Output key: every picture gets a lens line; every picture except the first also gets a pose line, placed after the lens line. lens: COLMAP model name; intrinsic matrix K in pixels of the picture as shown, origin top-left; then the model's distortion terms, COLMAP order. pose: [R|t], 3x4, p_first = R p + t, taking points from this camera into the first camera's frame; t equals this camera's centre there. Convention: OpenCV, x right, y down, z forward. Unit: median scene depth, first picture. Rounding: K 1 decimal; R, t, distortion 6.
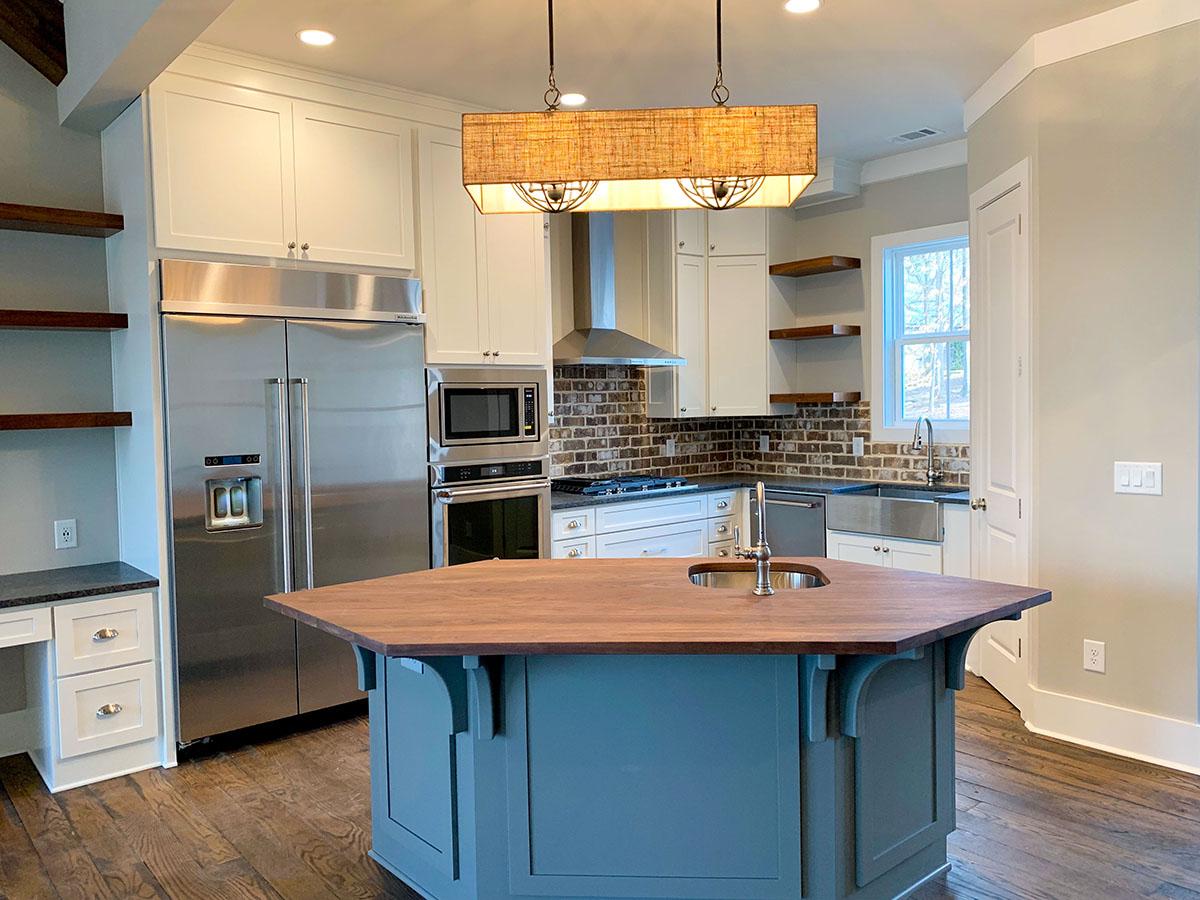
lens RADIAL K [[908.5, 0, 597.4], [0, 908.5, 441.9], [0, 0, 1]] dist [0.048422, -0.080620]
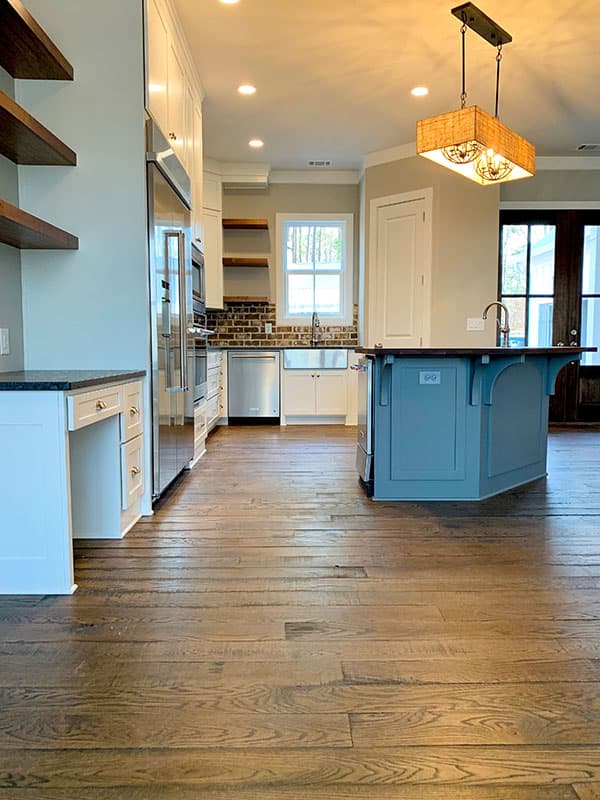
lens RADIAL K [[605.6, 0, 302.7], [0, 605.6, 399.7], [0, 0, 1]] dist [0.048422, -0.080620]
pose [[0.629797, -0.047998, 0.775275, -0.783606], [0.025942, 0.998832, 0.040764, 0.126663], [-0.776326, -0.005561, 0.630307, 0.224204]]
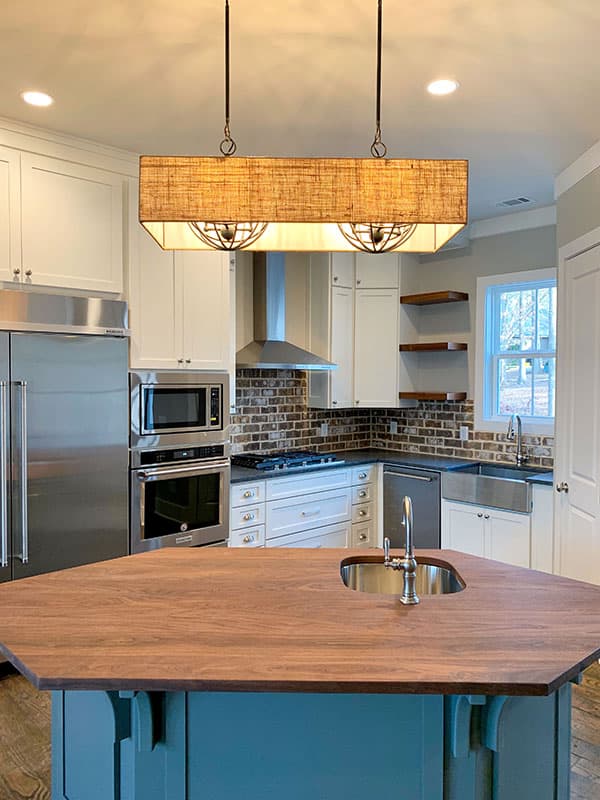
lens RADIAL K [[605.6, 0, 299.3], [0, 605.6, 395.3], [0, 0, 1]] dist [0.048422, -0.080620]
pose [[0.998885, 0.022776, 0.041363, 0.007778], [-0.022037, 0.999591, -0.018229, -0.036644], [-0.041761, 0.017297, 0.998978, 0.149194]]
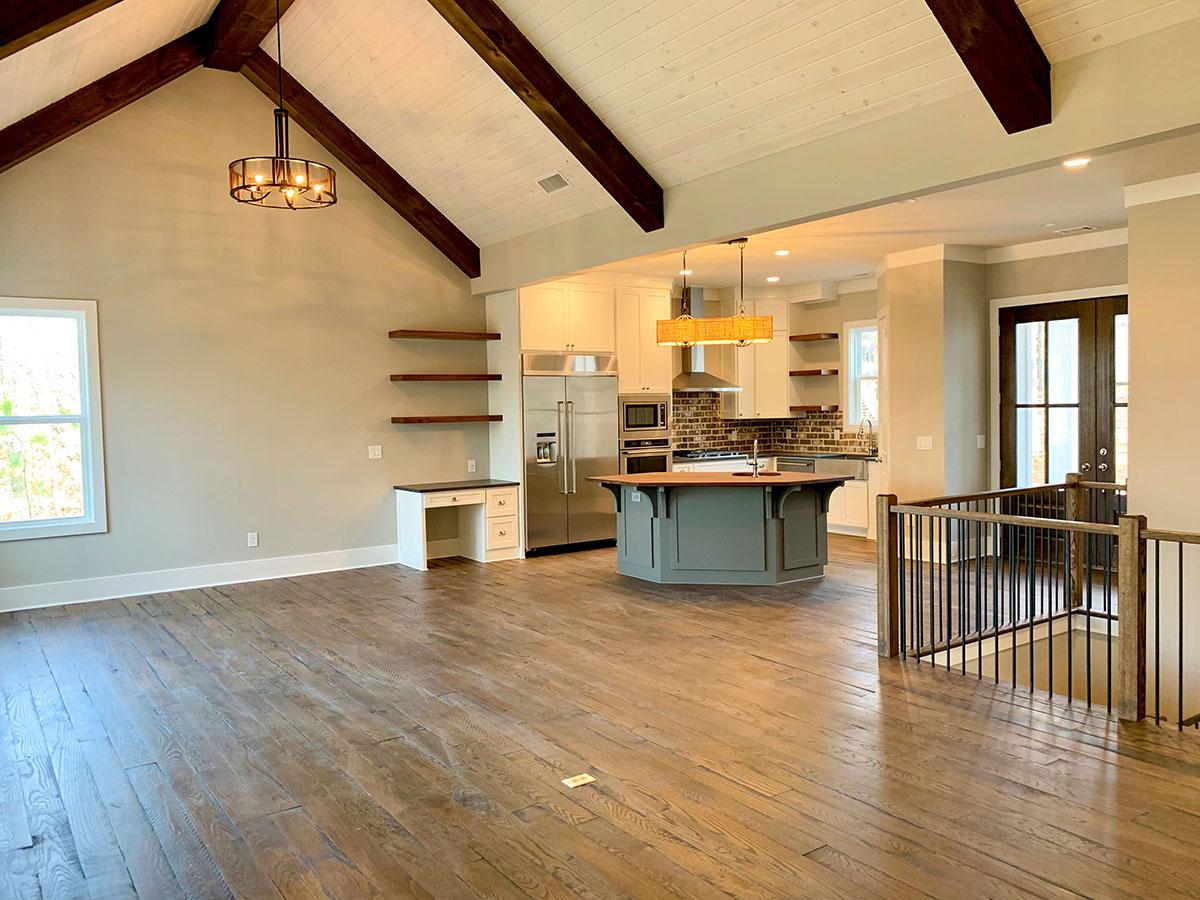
lens RADIAL K [[908.5, 0, 583.2], [0, 908.5, 442.5], [0, 0, 1]] dist [0.048422, -0.080620]
pose [[0.994183, 0.005773, -0.107553, -0.032659], [-0.006318, 0.999969, -0.004727, 0.040926], [0.107522, 0.005379, 0.994188, -1.122749]]
